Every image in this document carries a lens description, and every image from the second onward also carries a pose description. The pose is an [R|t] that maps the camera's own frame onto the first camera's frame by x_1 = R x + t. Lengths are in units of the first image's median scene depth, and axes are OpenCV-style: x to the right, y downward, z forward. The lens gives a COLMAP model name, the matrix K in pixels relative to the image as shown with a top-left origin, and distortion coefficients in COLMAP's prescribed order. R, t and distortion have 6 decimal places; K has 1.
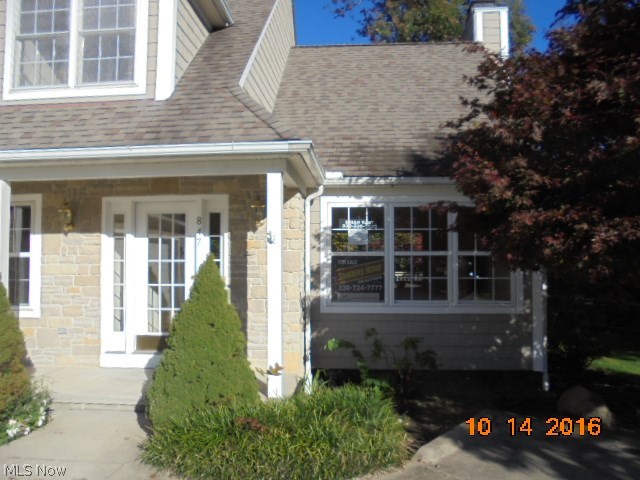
lens RADIAL K [[489.5, 0, 320.0], [0, 489.5, 240.0], [0, 0, 1]] dist [-0.102918, 0.075796]
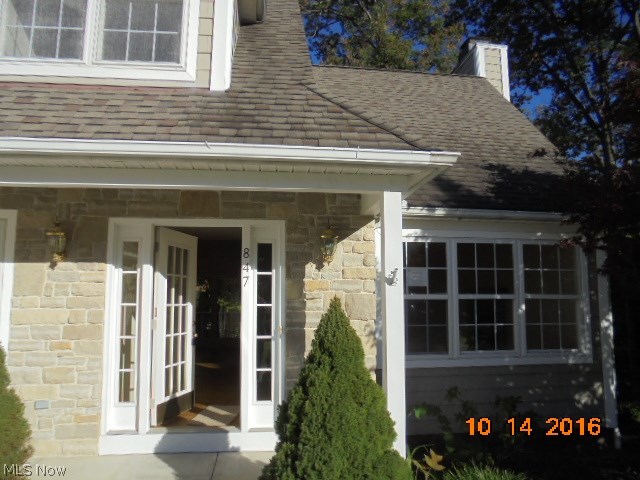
lens RADIAL K [[489.5, 0, 320.0], [0, 489.5, 240.0], [0, 0, 1]] dist [-0.102918, 0.075796]
pose [[0.980013, 0.028635, 0.196860, -0.283247], [-0.012350, 0.996435, -0.083457, 0.002592], [-0.198548, 0.079358, 0.976873, 0.220976]]
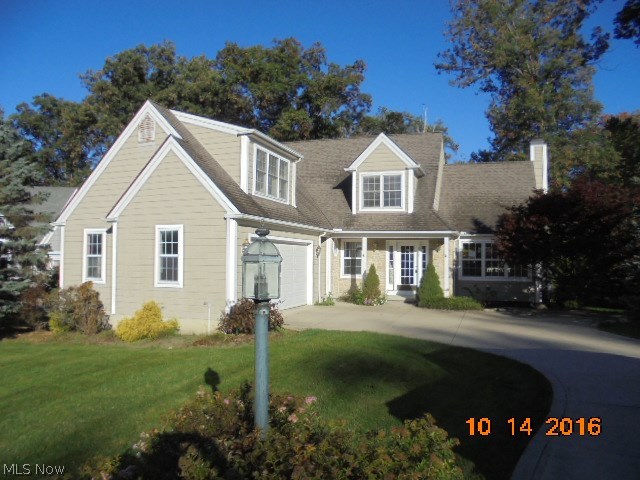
lens RADIAL K [[481.2, 0, 320.0], [0, 481.2, 240.0], [0, 0, 1]] dist [-0.075841, -0.000080]
pose [[0.966465, 0.007434, -0.256690, -0.071097], [-0.005227, 0.999943, 0.009278, -0.117260], [0.256744, -0.007625, 0.966449, -2.121192]]
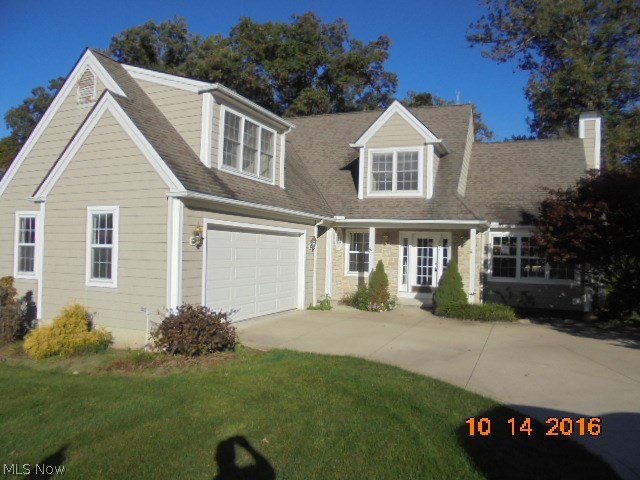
lens RADIAL K [[489.5, 0, 320.0], [0, 489.5, 240.0], [0, 0, 1]] dist [-0.102918, 0.075796]
pose [[0.948907, 0.025622, -0.314513, -0.038065], [-0.018450, 0.999498, 0.025762, -0.102665], [0.315015, -0.018643, 0.948904, -1.610814]]
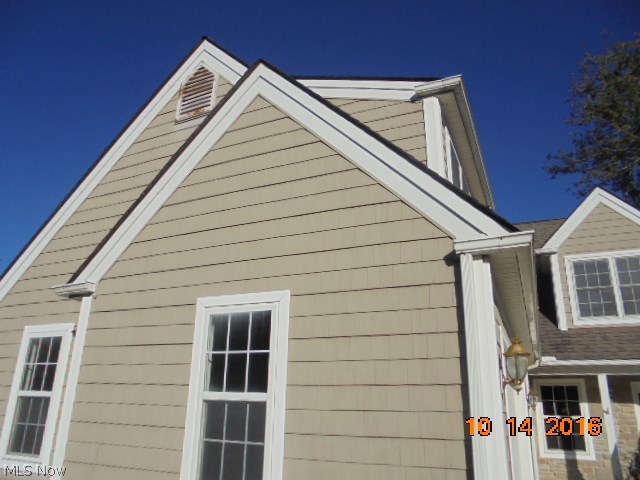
lens RADIAL K [[489.5, 0, 320.0], [0, 489.5, 240.0], [0, 0, 1]] dist [-0.102918, 0.075796]
pose [[0.940520, -0.077649, -0.330746, -0.875996], [-0.026330, 0.953944, -0.298828, -0.040139], [0.338717, 0.289762, 0.895159, -0.918128]]
